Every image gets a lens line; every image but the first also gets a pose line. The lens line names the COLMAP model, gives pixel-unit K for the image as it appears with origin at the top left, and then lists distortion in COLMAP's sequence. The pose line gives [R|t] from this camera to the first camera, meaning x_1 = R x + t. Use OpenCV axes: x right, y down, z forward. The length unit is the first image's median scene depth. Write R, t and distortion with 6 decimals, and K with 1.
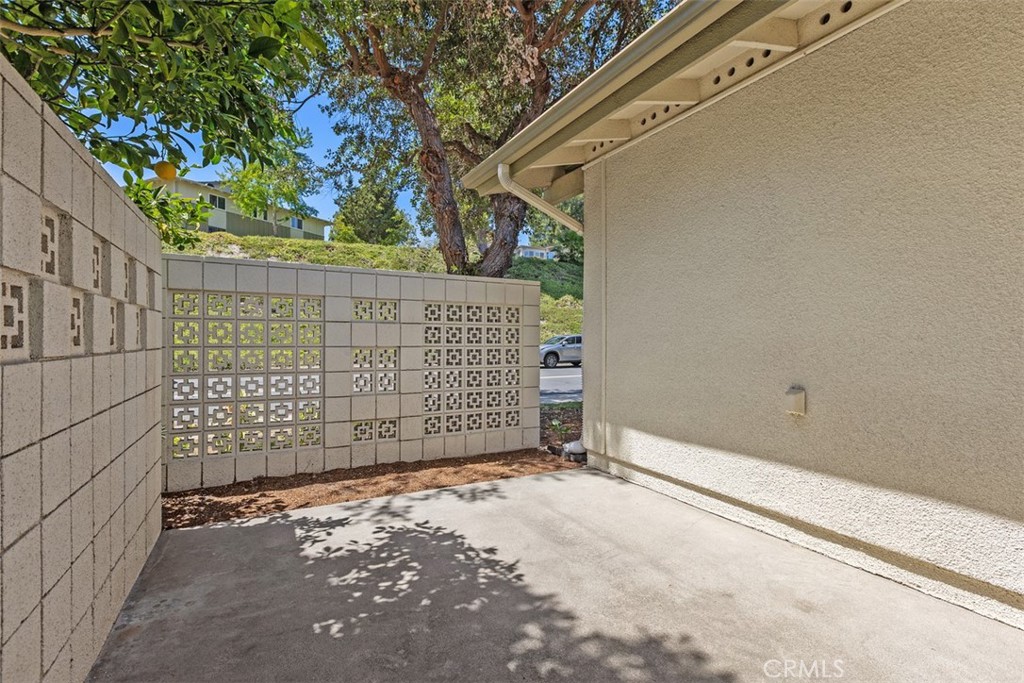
lens RADIAL K [[464.3, 0, 508.9], [0, 464.3, 336.4], [0, 0, 1]] dist [0.002654, 0.000162]
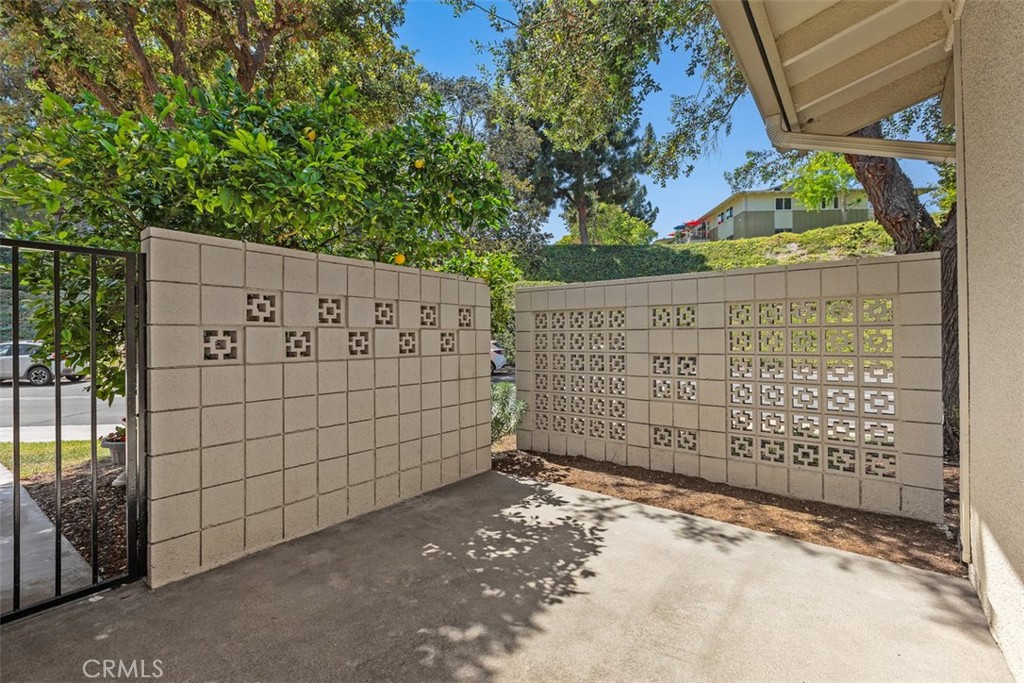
lens RADIAL K [[464.3, 0, 508.9], [0, 464.3, 336.4], [0, 0, 1]] dist [0.002654, 0.000162]
pose [[0.389887, -0.012107, -0.920783, 0.633074], [0.016263, 0.999848, -0.006260, -0.016097], [0.920719, -0.012534, 0.390024, 0.398128]]
